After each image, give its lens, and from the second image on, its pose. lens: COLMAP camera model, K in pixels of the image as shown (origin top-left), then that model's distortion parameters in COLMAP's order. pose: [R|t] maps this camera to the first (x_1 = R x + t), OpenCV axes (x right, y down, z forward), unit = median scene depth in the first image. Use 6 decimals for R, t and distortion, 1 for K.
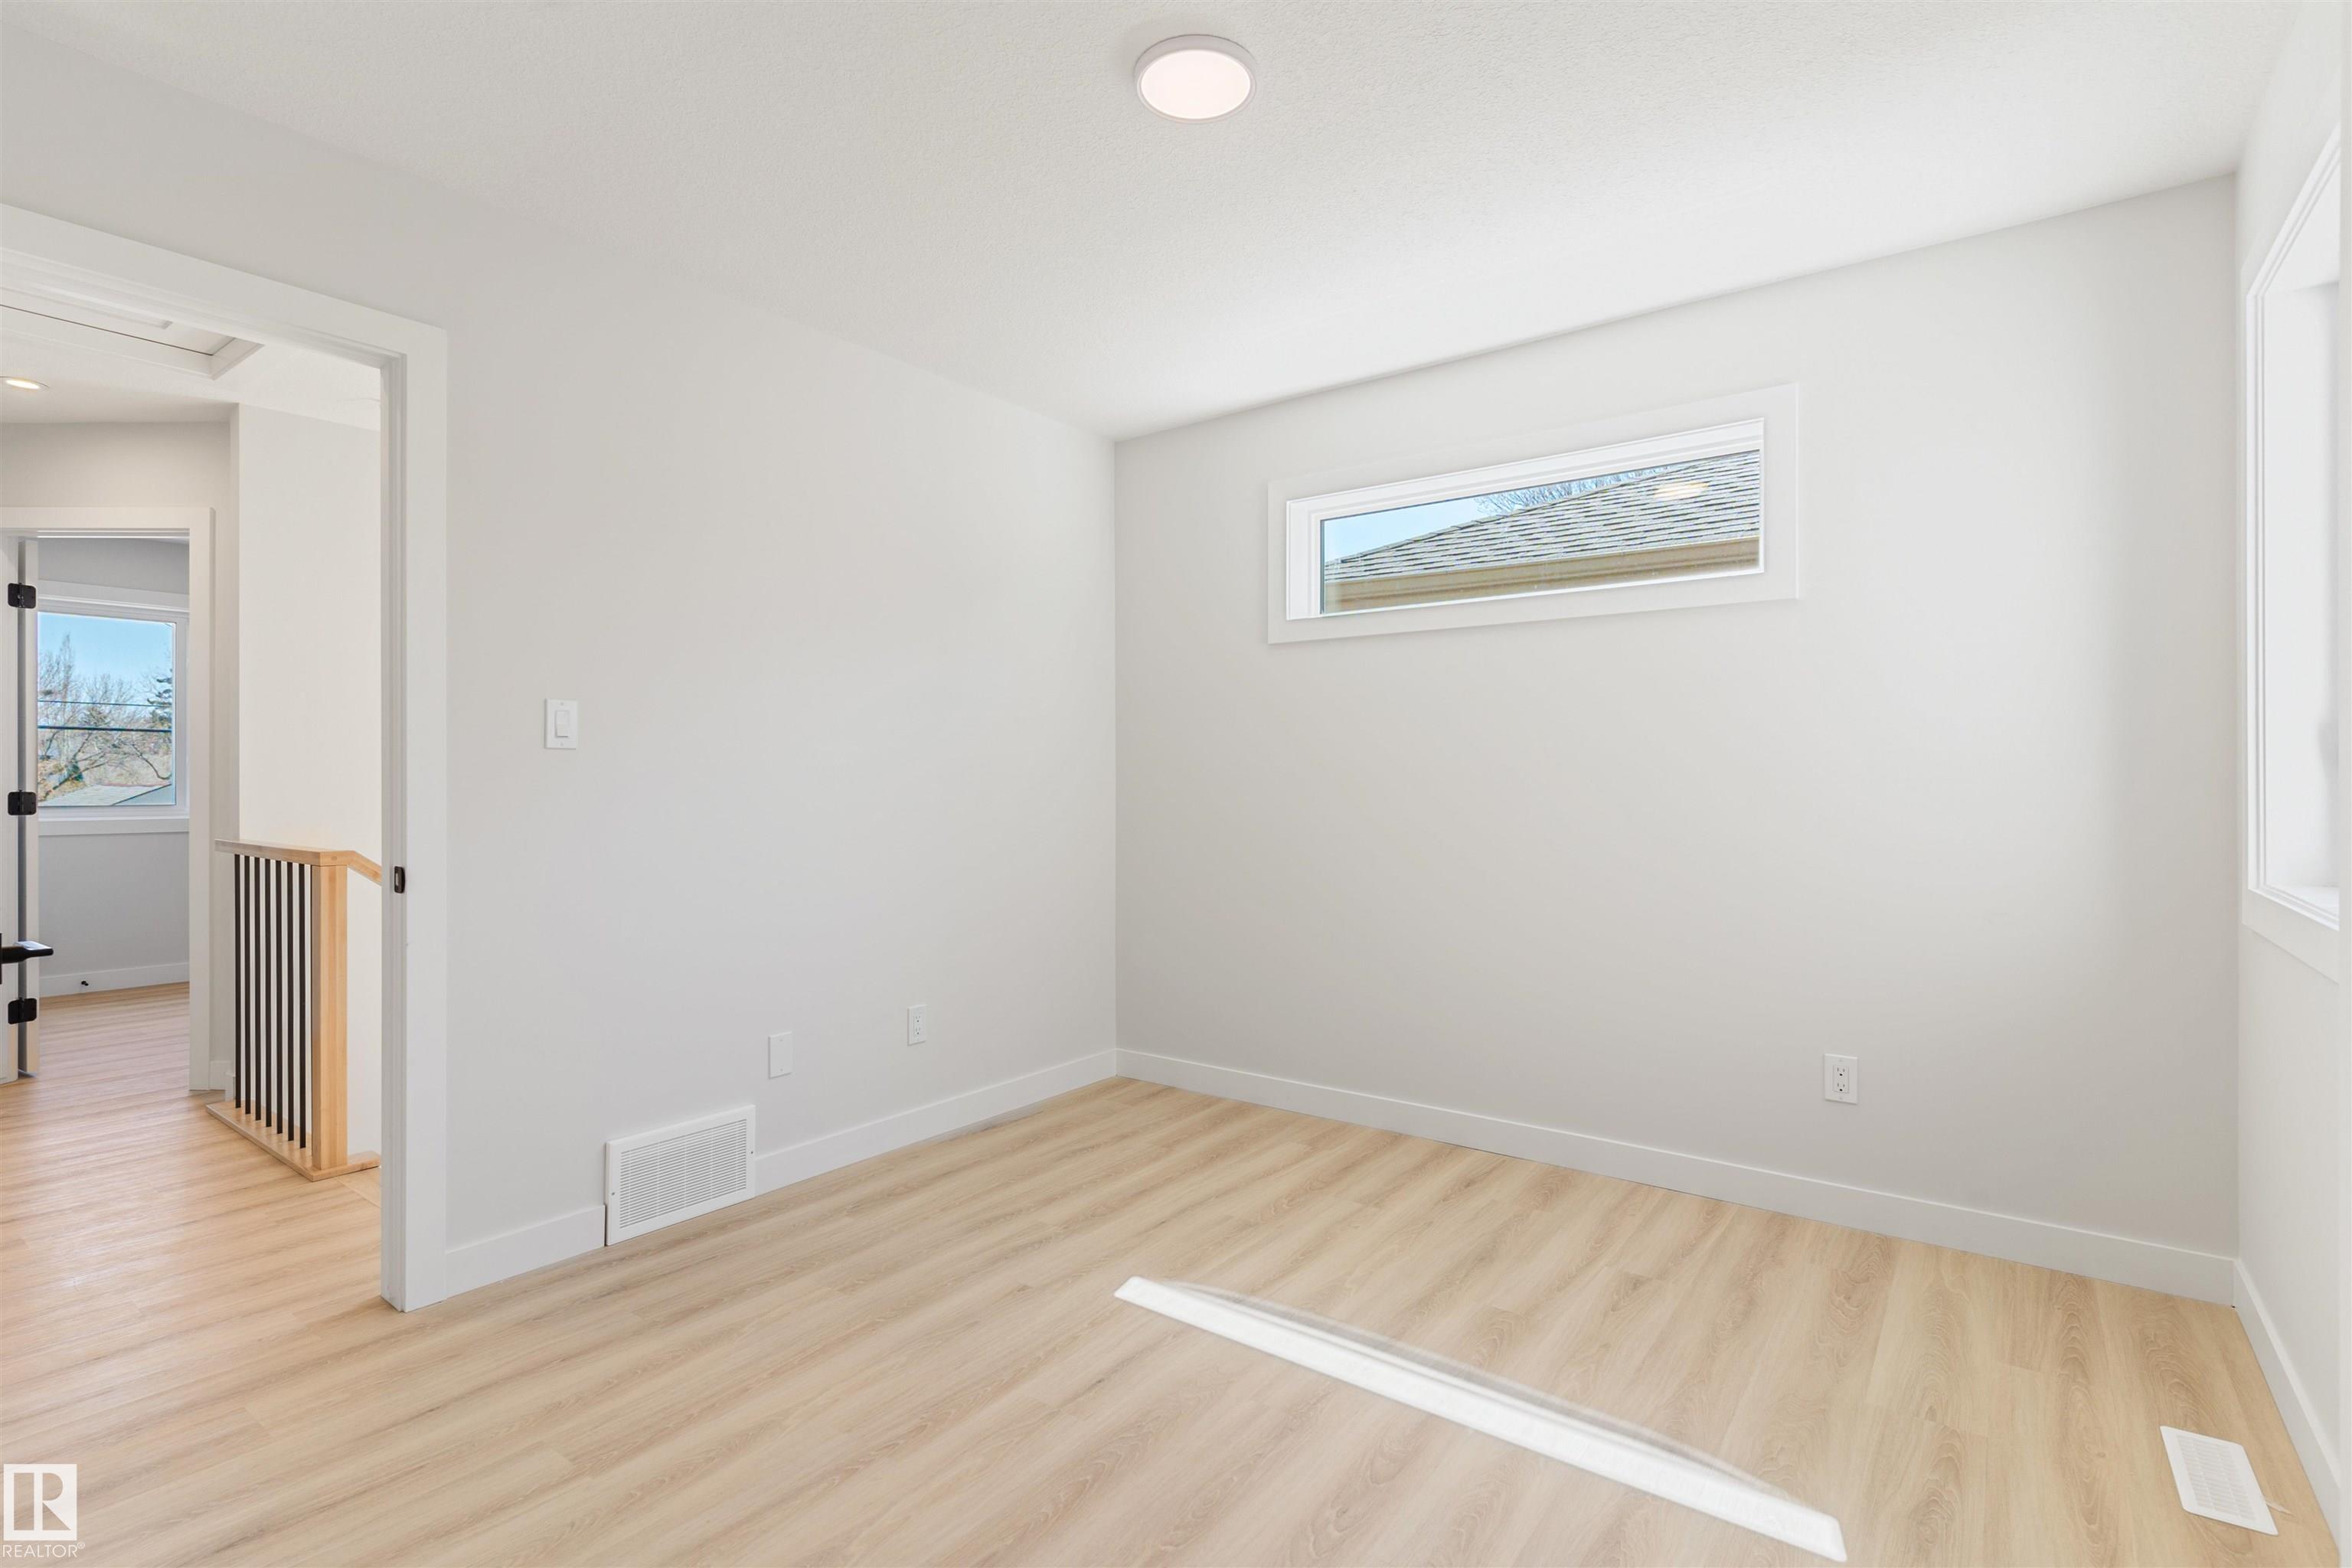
lens RADIAL K [[1122.5, 0, 1176.0], [0, 1122.5, 784.0], [0, 0, 1]] dist [0.012968, -0.001284]
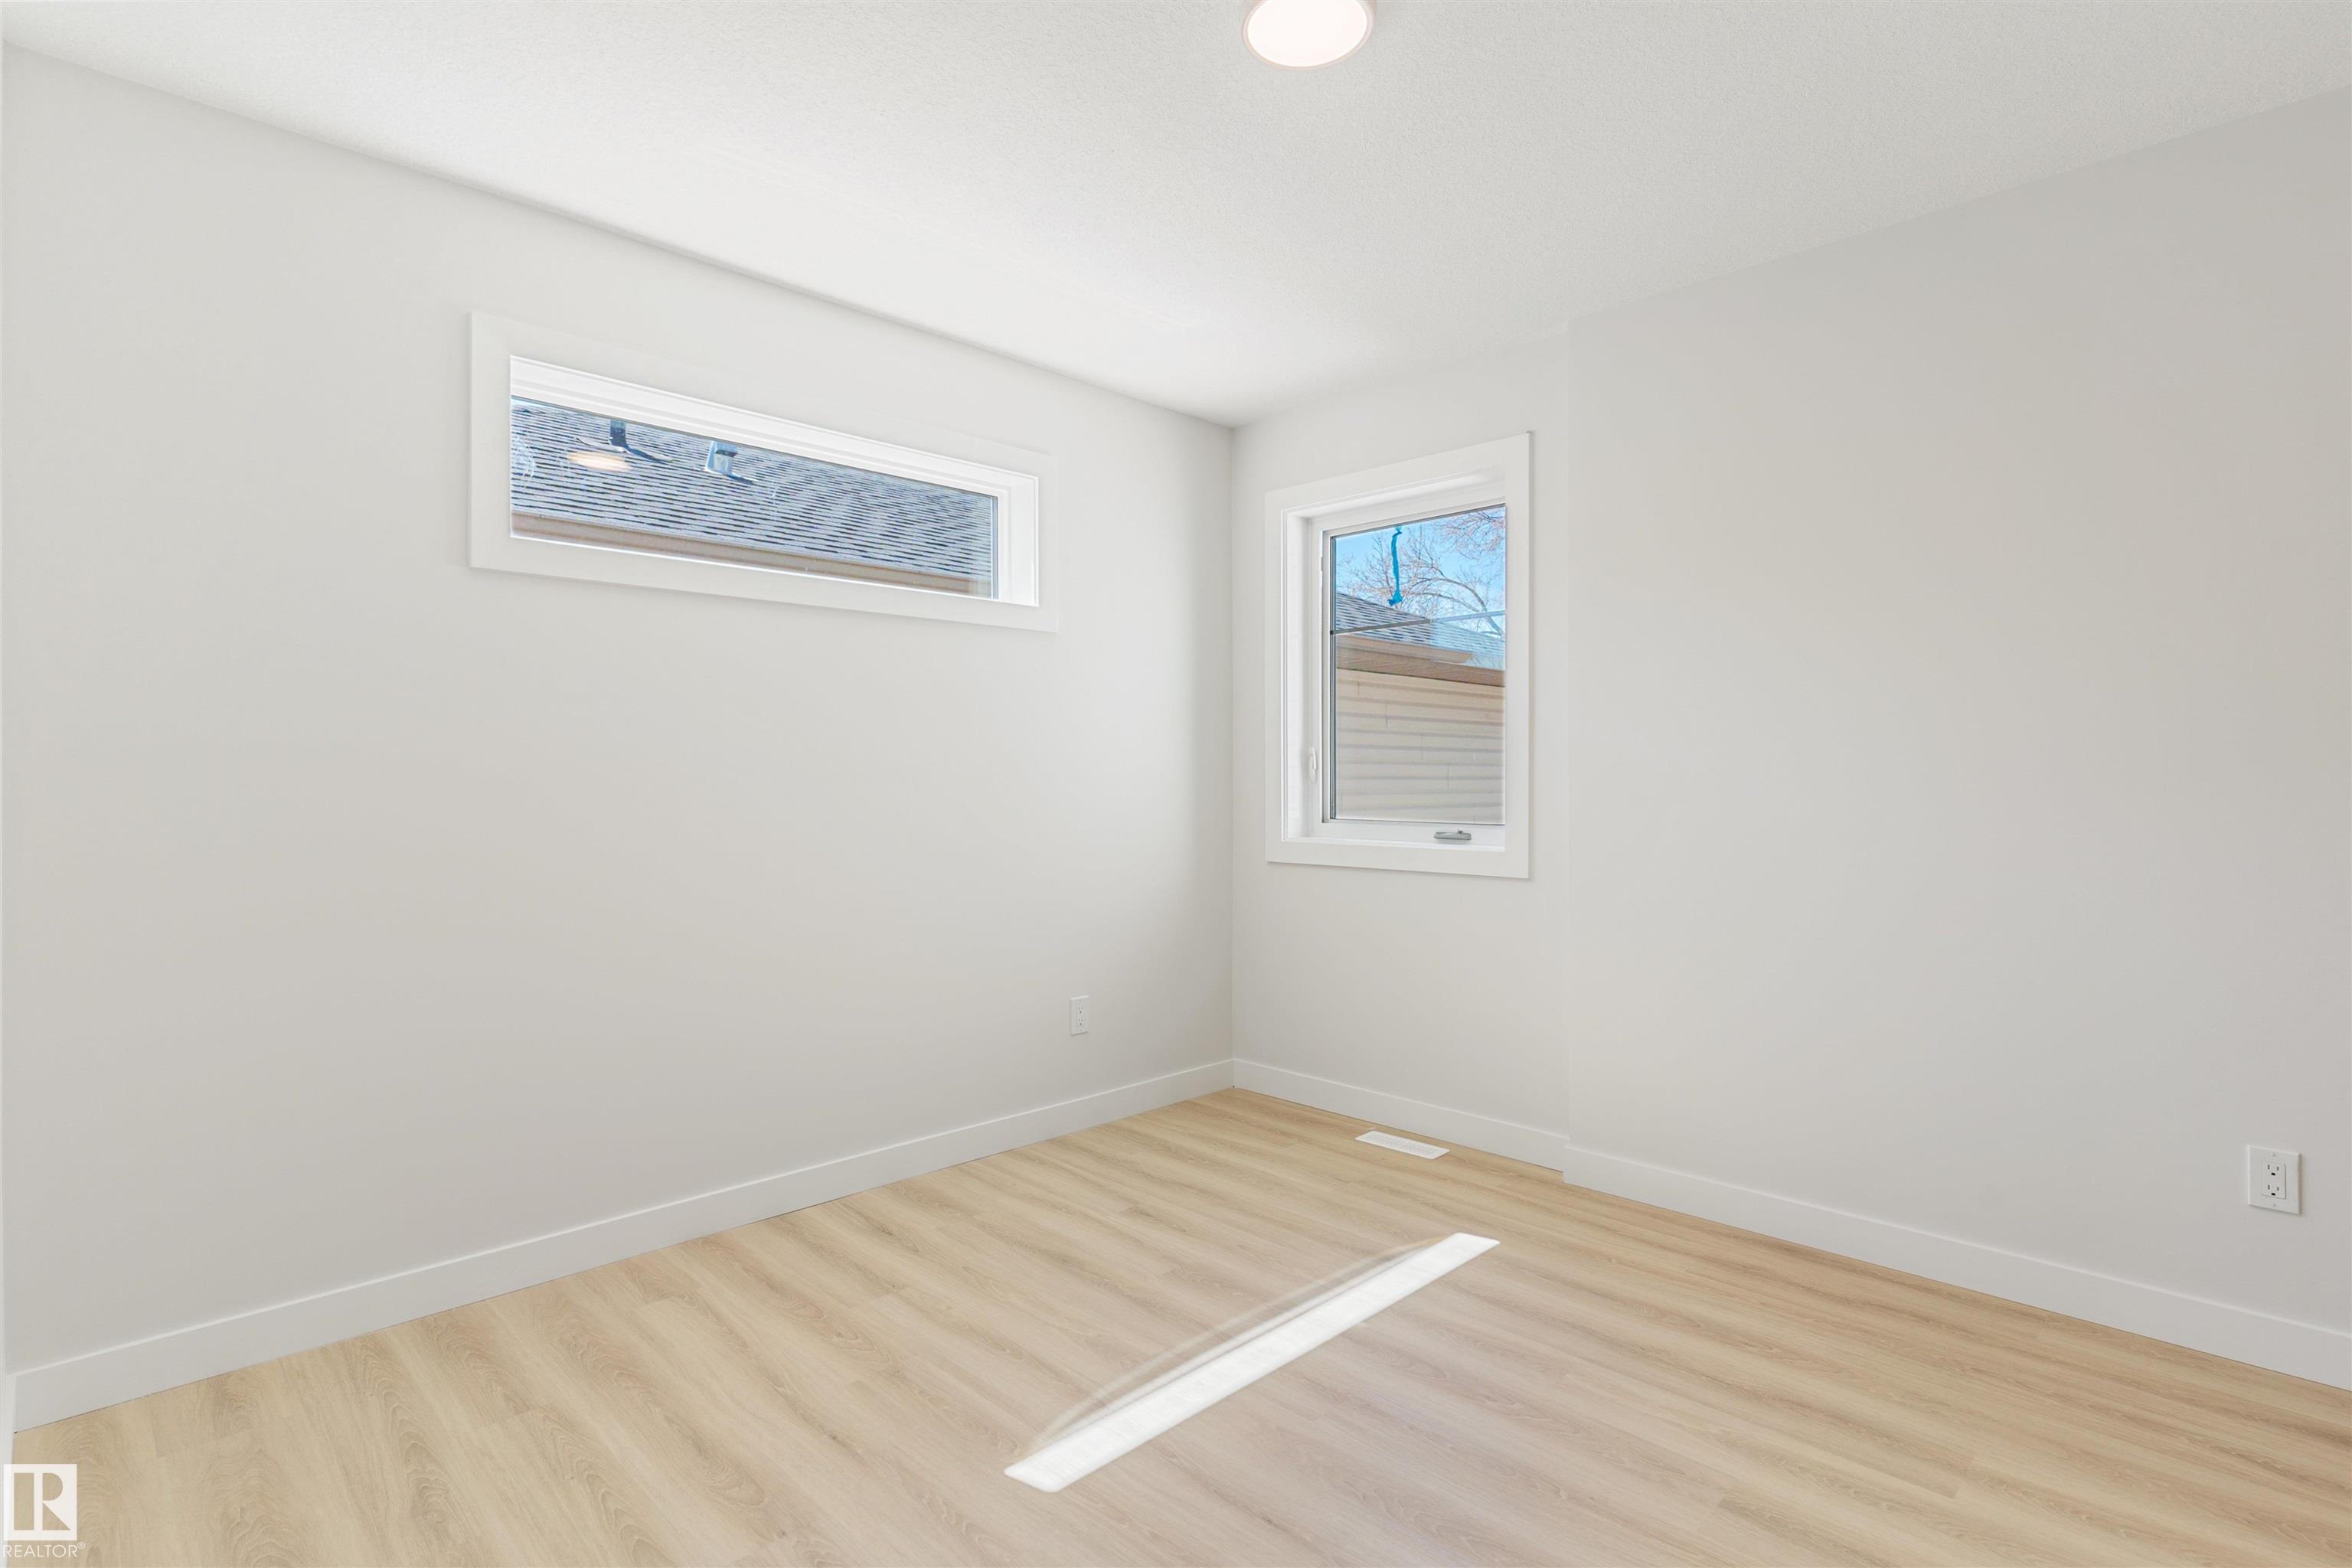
lens RADIAL K [[1122.5, 0, 1176.0], [0, 1122.5, 784.0], [0, 0, 1]] dist [0.012968, -0.001284]
pose [[0.143988, -0.000762, 0.989579, -0.725241], [0.002117, 0.999998, 0.000462, -0.003986], [-0.989577, 0.002028, 0.143989, 0.774052]]
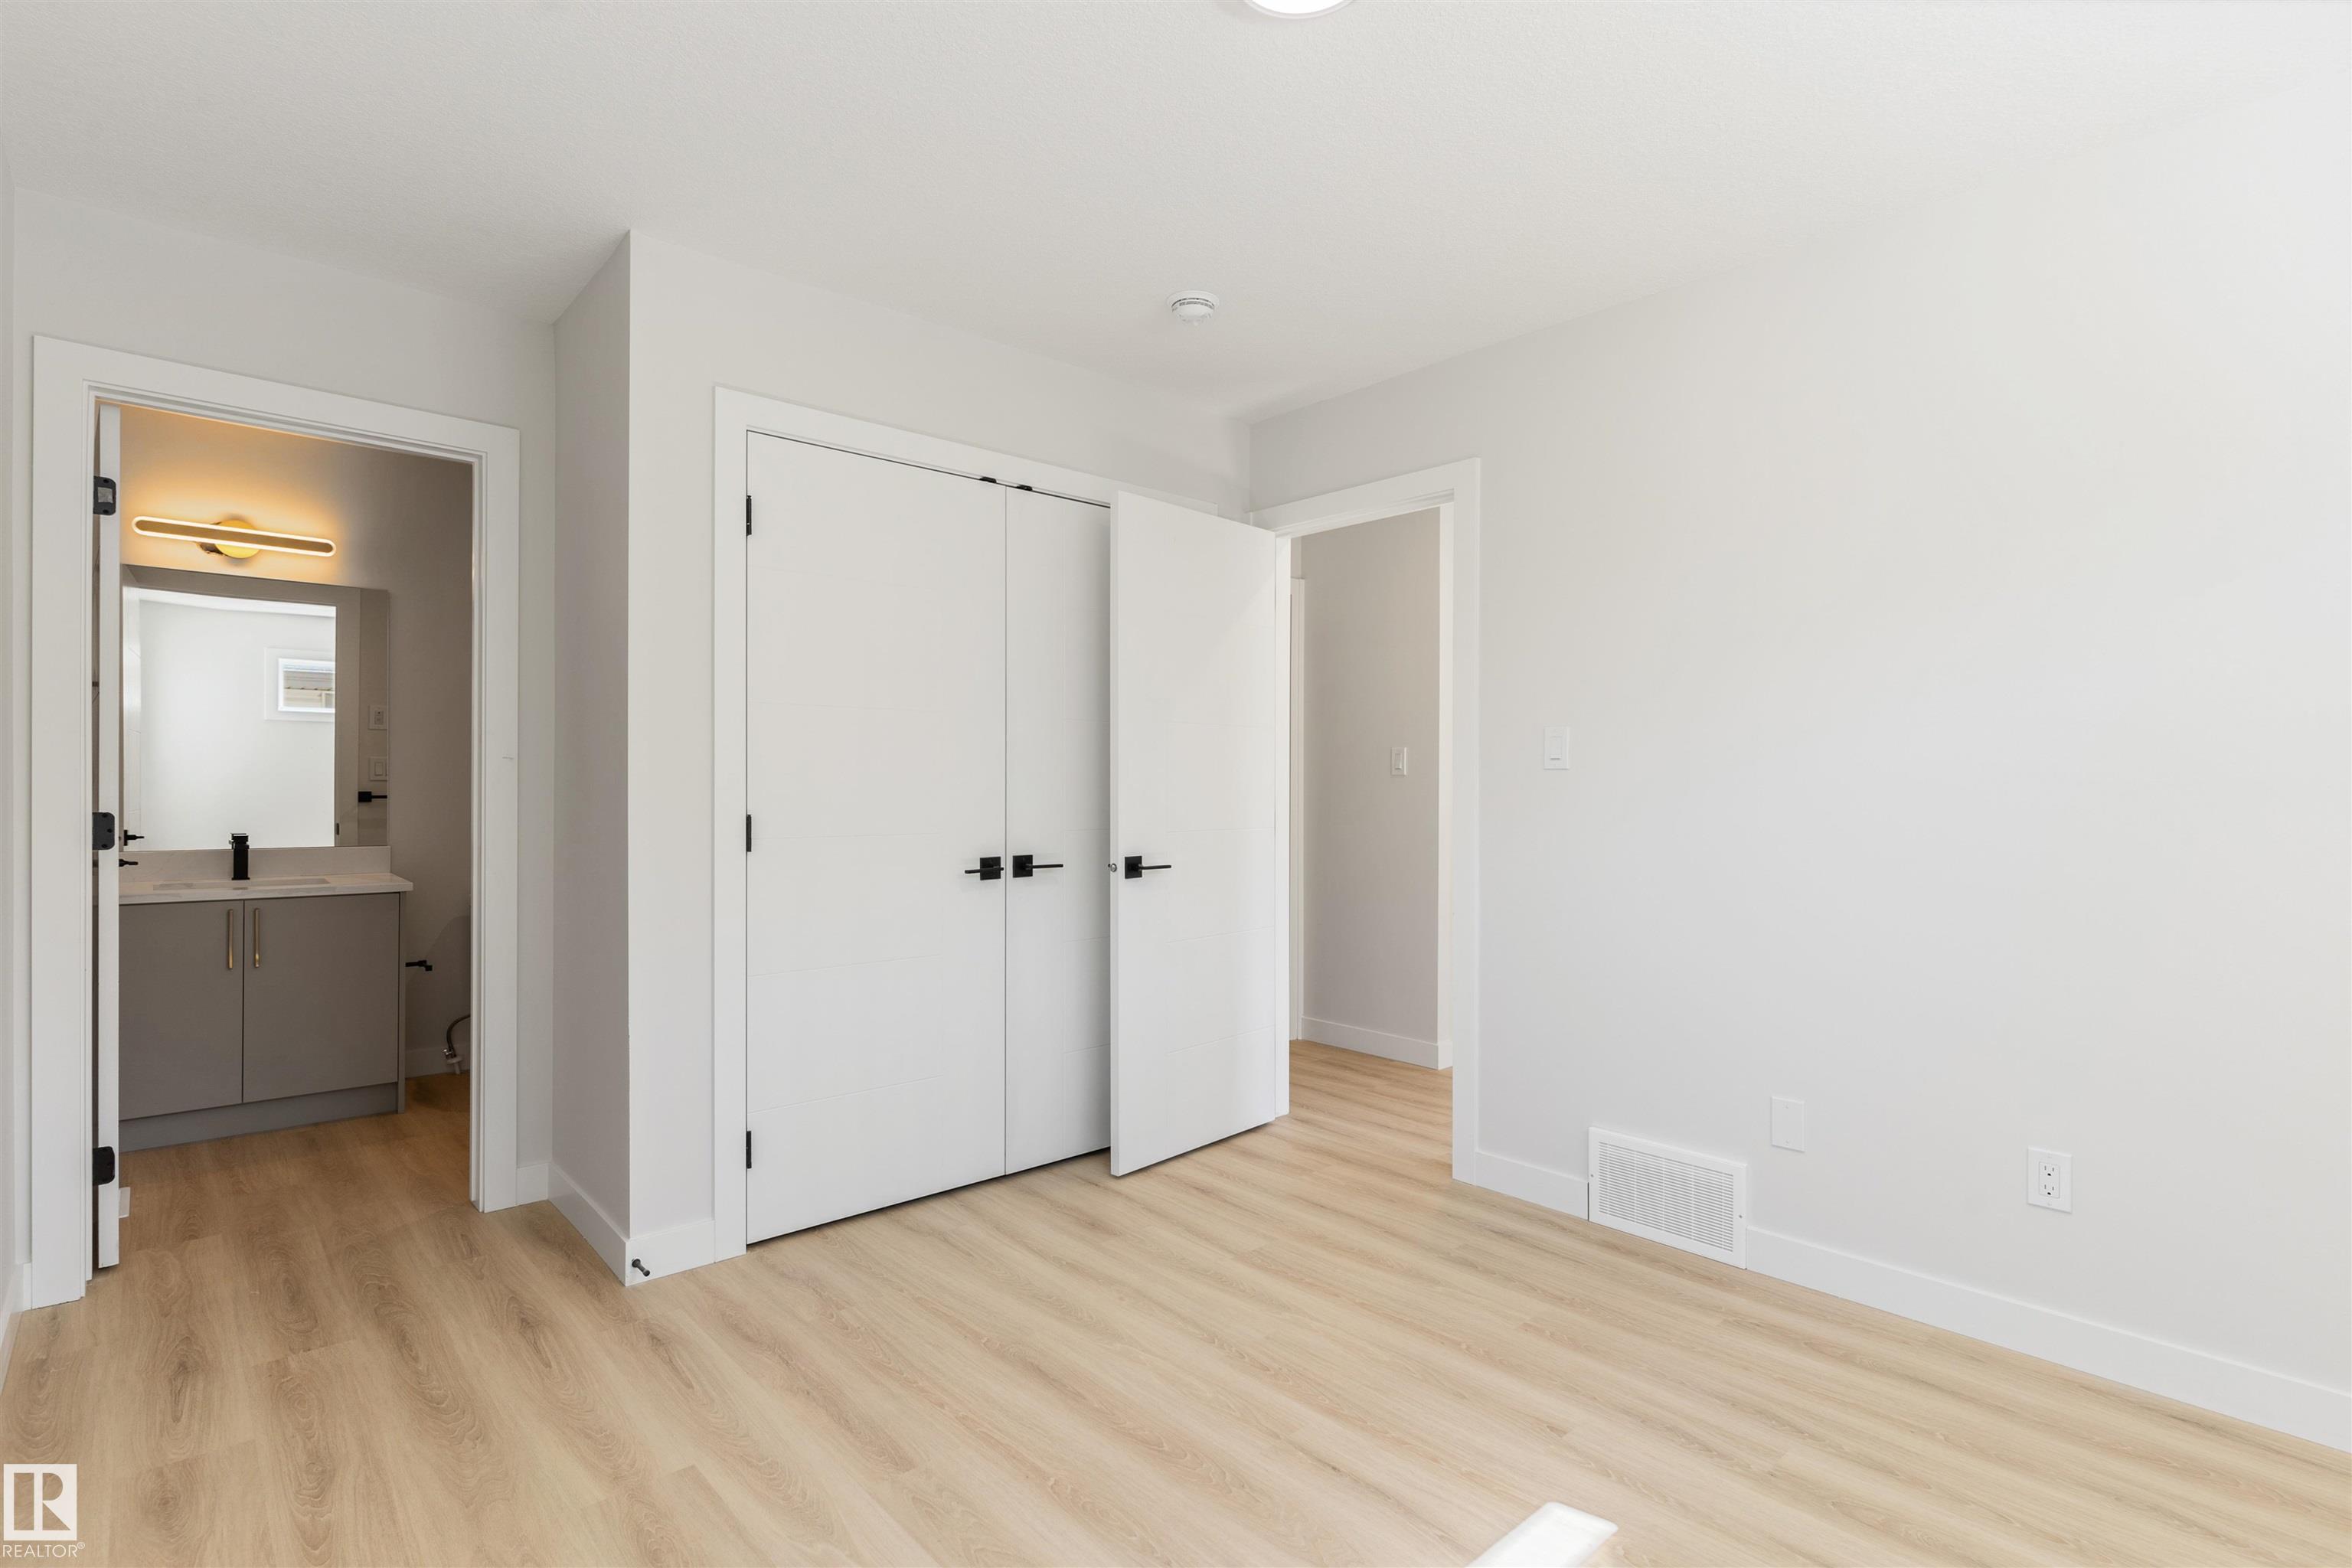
lens RADIAL K [[1122.5, 0, 1176.0], [0, 1122.5, 784.0], [0, 0, 1]] dist [0.012968, -0.001284]
pose [[-0.191613, -0.005907, -0.981453, 0.691111], [-0.007444, 0.999962, -0.004566, -0.010368], [0.981442, 0.006431, -0.191649, 0.853483]]
